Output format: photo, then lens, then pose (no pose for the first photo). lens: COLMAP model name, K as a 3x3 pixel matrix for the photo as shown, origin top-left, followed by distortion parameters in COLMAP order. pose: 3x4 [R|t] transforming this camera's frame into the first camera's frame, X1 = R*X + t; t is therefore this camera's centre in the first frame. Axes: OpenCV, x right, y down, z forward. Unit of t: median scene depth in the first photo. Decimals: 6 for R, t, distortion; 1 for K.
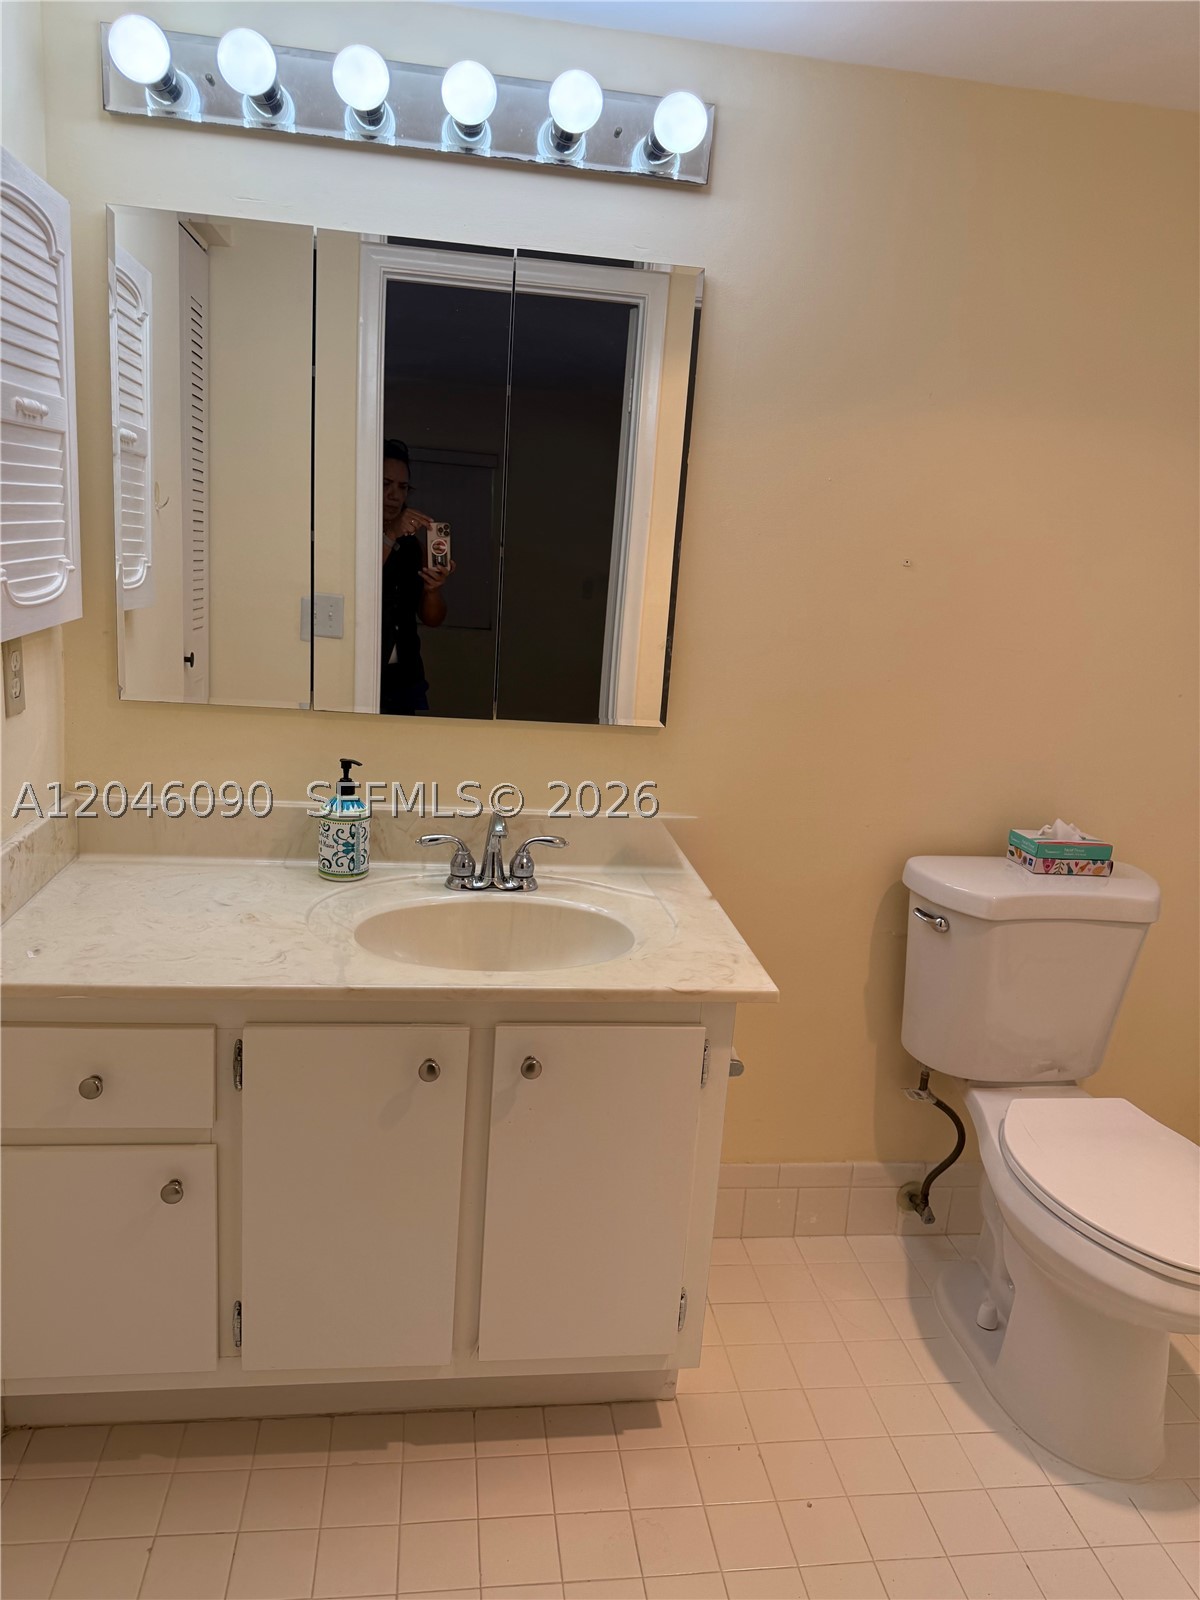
lens RADIAL K [[1122.5, 0, 600.0], [0, 1122.5, 800.0], [0, 0, 1]] dist [0.046059, -0.081319]
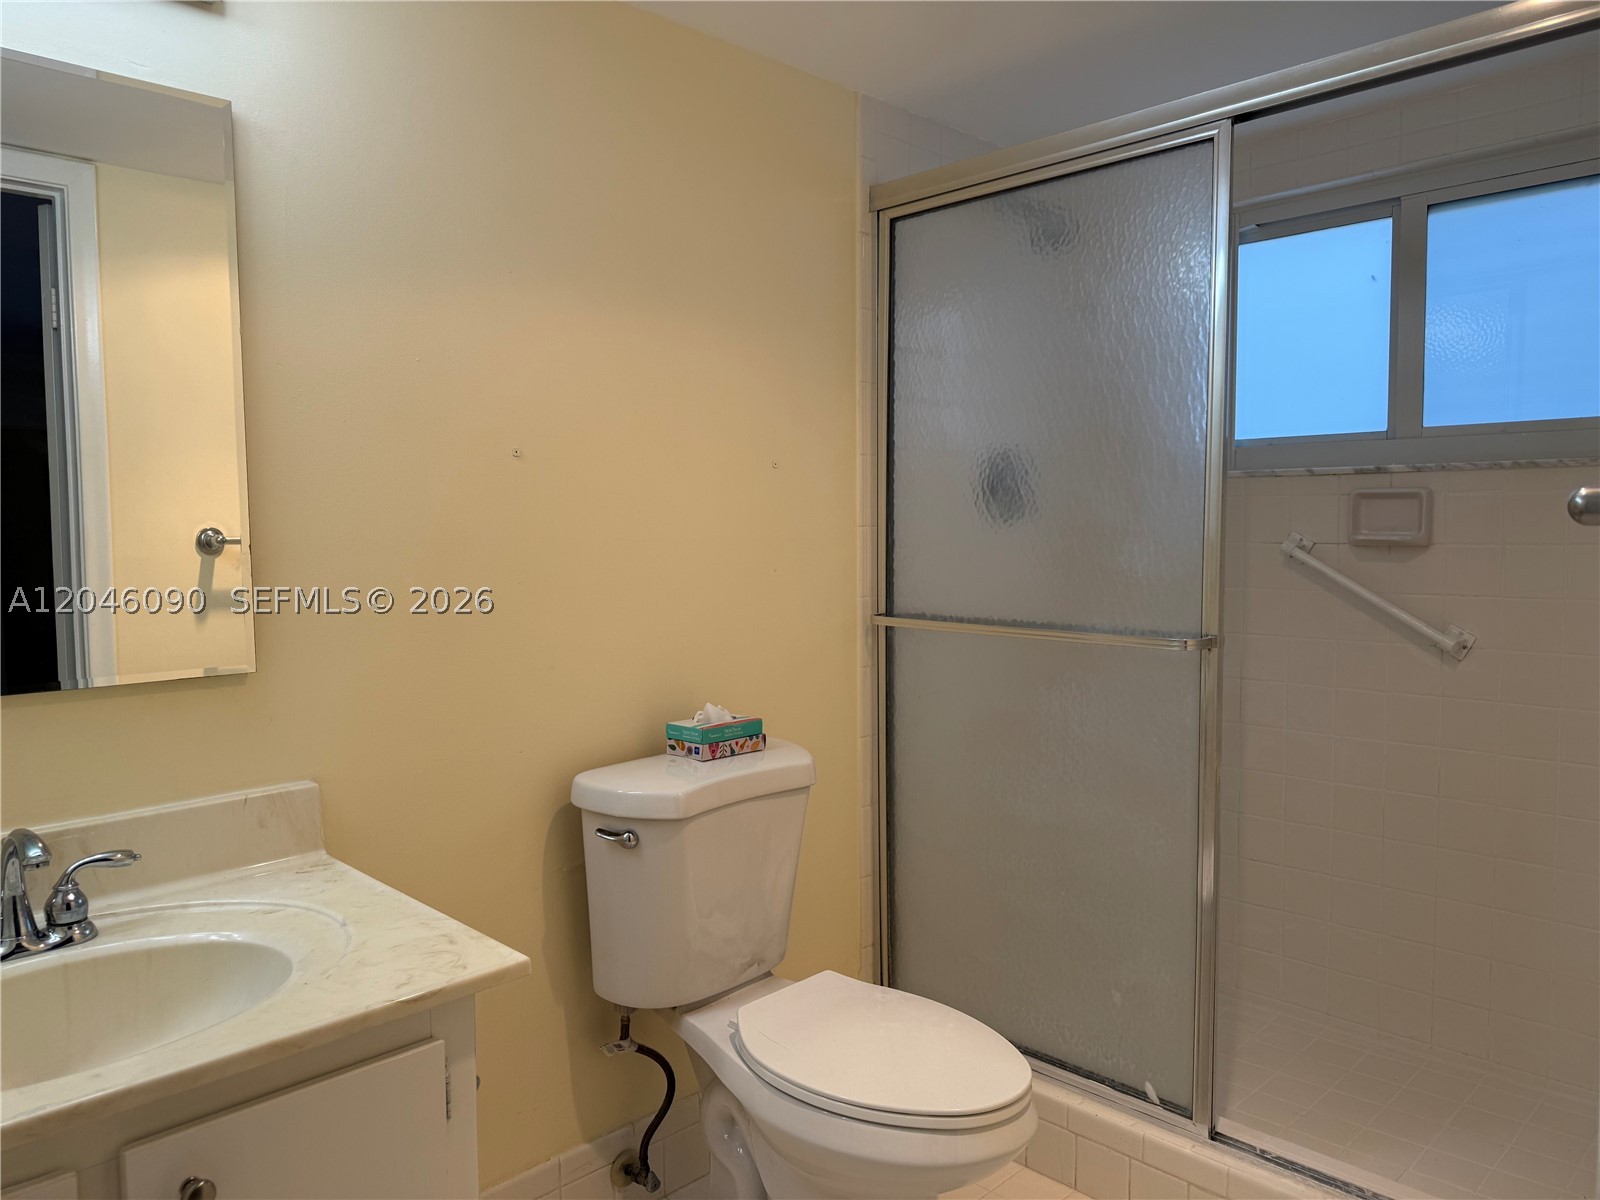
lens RADIAL K [[1122.5, 0, 800.0], [0, 1122.5, 600.0], [0, 0, 1]] dist [0.046059, -0.081319]
pose [[0.792637, -0.121836, 0.597396, -0.098192], [0.205524, 0.975876, -0.073668, 0.018997], [-0.574009, 0.181171, 0.798556, 0.177419]]
